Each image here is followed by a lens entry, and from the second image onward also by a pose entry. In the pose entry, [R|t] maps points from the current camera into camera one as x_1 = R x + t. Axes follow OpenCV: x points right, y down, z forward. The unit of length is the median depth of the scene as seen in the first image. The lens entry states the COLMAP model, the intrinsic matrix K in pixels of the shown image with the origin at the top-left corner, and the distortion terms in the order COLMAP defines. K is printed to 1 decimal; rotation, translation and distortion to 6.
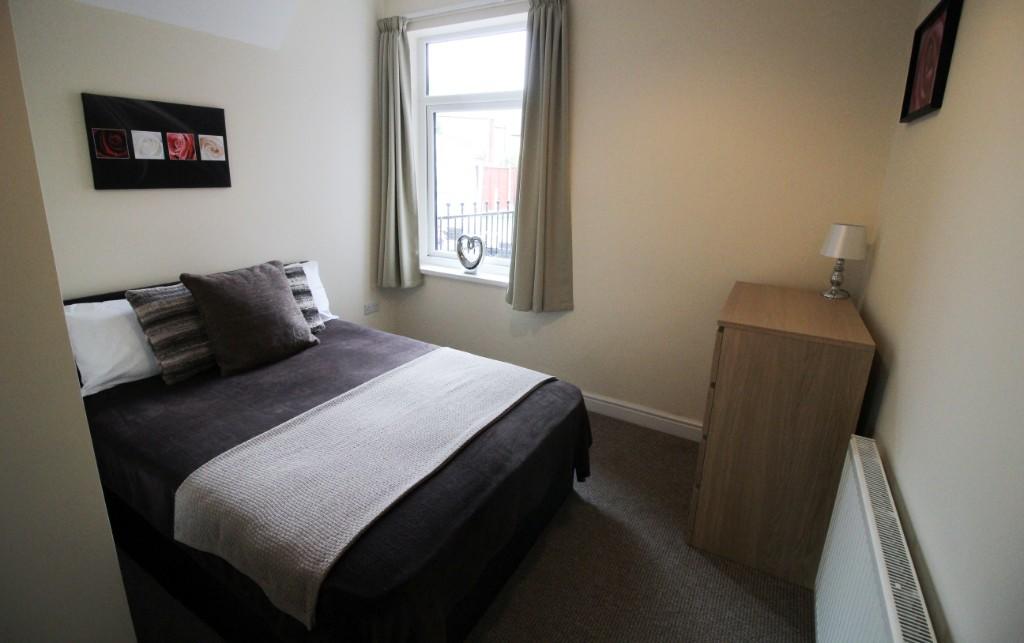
lens RADIAL K [[474.6, 0, 506.9], [0, 474.6, 298.7], [0, 0, 1]] dist [-0.009337, -0.006180]
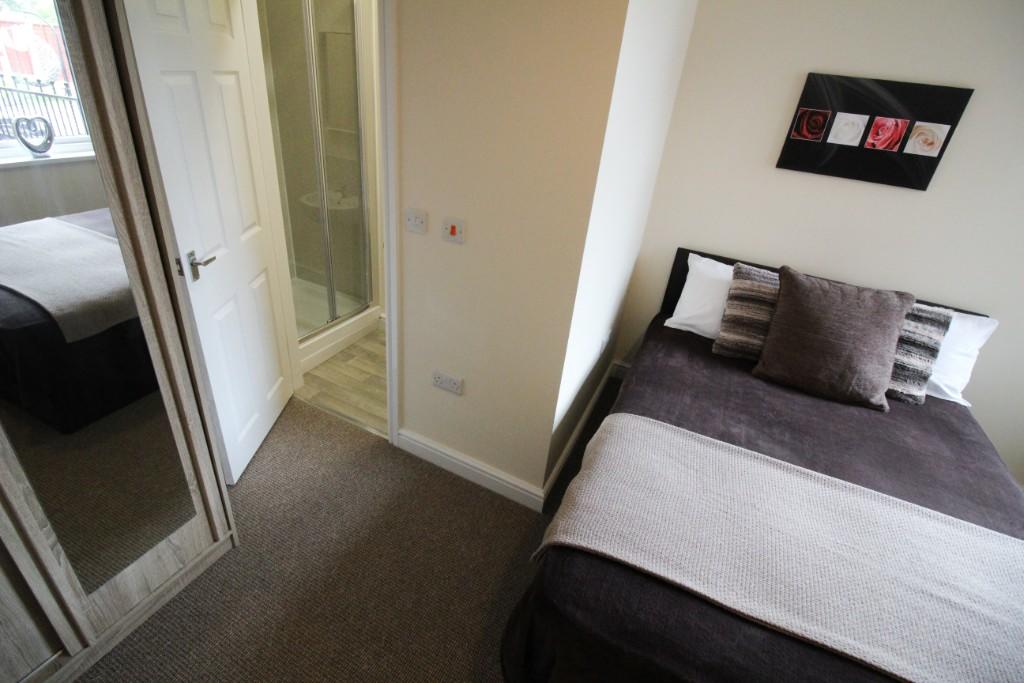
lens RADIAL K [[472.6, 0, 508.1], [0, 472.6, 337.0], [0, 0, 1]] dist [-0.017976, -0.003429]
pose [[0.083671, 0.458338, -0.884831, 0.186534], [-0.342382, 0.847110, 0.406422, -0.121453], [0.935828, 0.268945, 0.227806, 0.268698]]
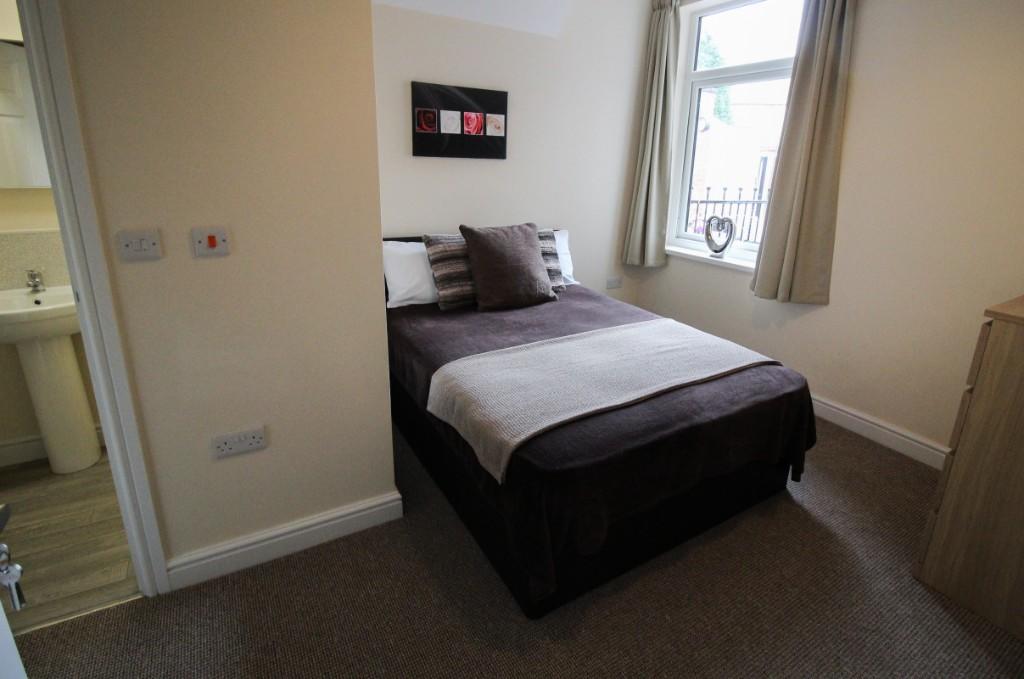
lens RADIAL K [[506.5, 0, 546.0], [0, 506.5, 308.4], [0, 0, 1]] dist [-0.002617, -0.004445]
pose [[0.891474, 0.127885, -0.434648, 0.117210], [-0.123420, 0.991603, 0.038619, 0.083432], [0.435937, 0.019216, 0.899772, -0.098088]]
